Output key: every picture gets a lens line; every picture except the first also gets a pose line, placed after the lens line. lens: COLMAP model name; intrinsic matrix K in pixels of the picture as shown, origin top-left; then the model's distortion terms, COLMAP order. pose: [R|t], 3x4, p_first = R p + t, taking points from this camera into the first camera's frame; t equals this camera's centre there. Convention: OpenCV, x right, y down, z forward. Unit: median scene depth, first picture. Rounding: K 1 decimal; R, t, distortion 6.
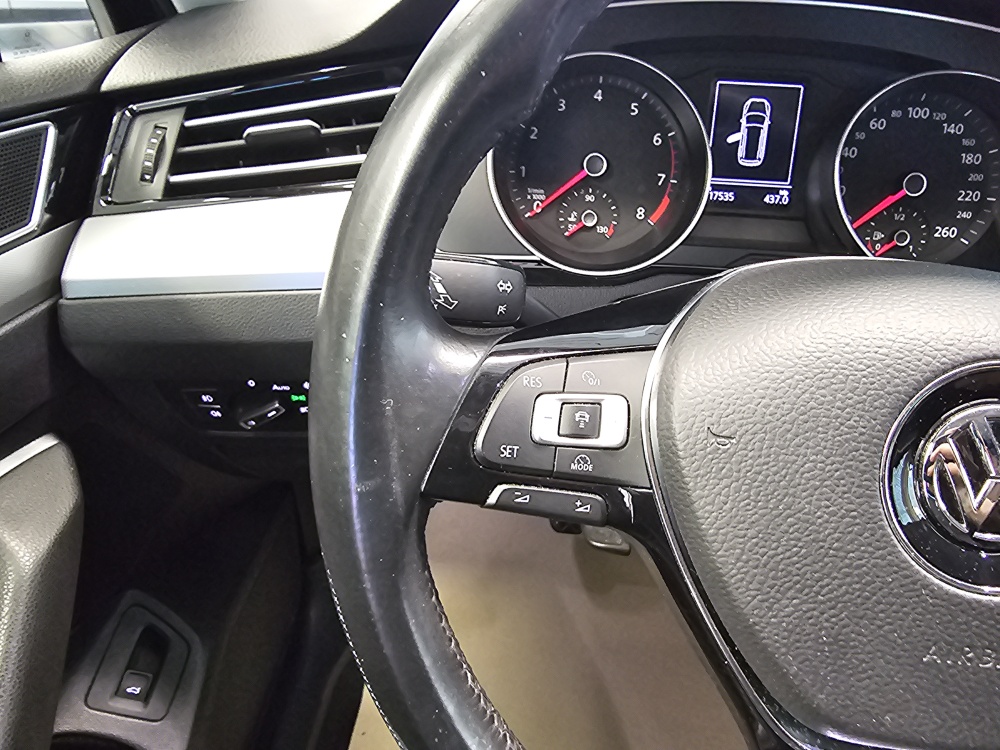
lens RADIAL K [[691.4, 0, 490.5], [0, 691.4, 368.5], [0, 0, 1]] dist [0.000905, -0.001340]
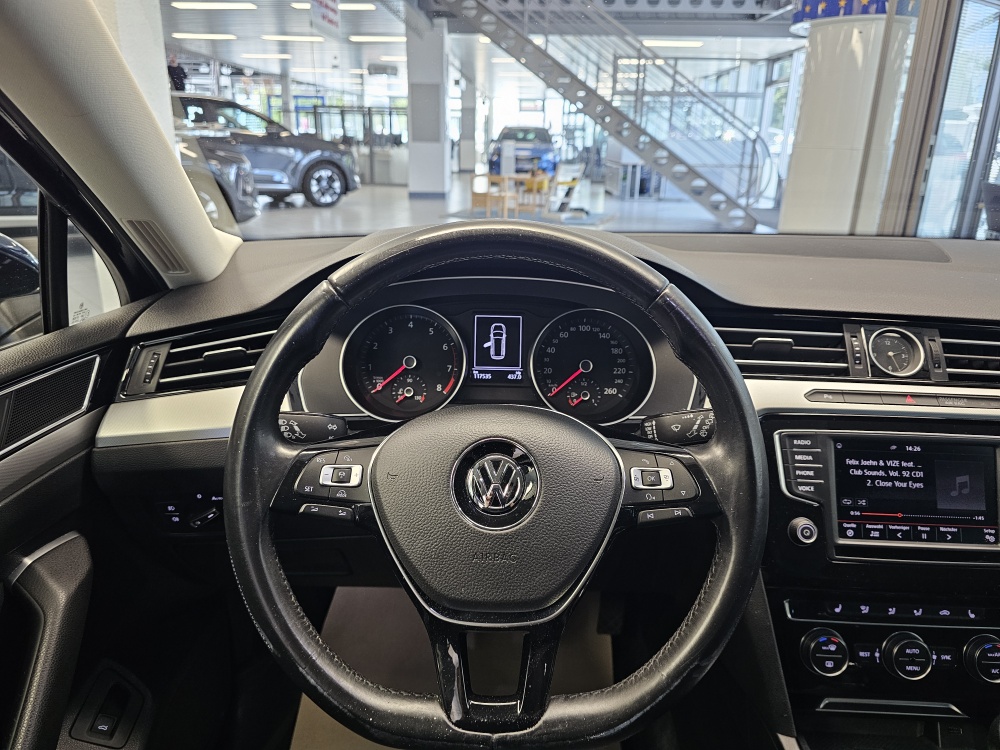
lens RADIAL K [[687.2, 0, 498.8], [0, 687.2, 358.1], [0, 0, 1]] dist [0.051238, -0.062175]
pose [[0.996788, -0.038504, 0.070228, 0.274200], [0.055623, 0.963706, -0.261107, 0.177703], [-0.057625, 0.264175, 0.962752, -0.752914]]
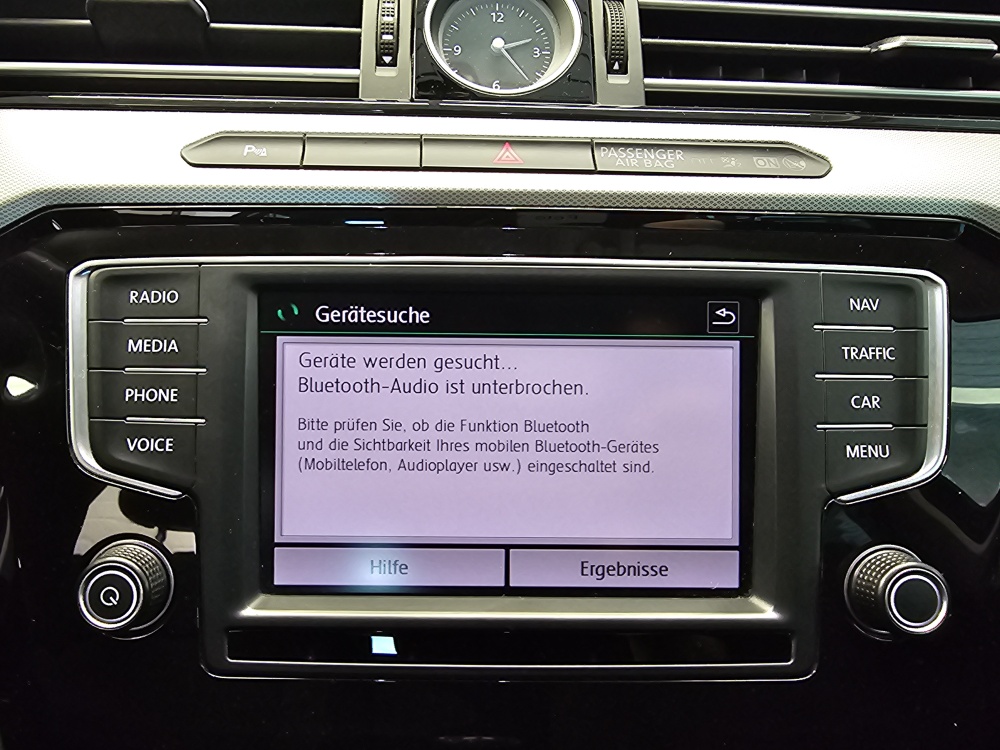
lens RADIAL K [[691.4, 0, 437.5], [0, 691.4, 372.6], [0, 0, 1]] dist [0.000905, -0.001340]
pose [[0.989862, -0.074676, 0.120815, 1.234983], [0.090164, 0.987631, -0.128280, 0.119086], [-0.109741, 0.137873, 0.984352, 0.324757]]
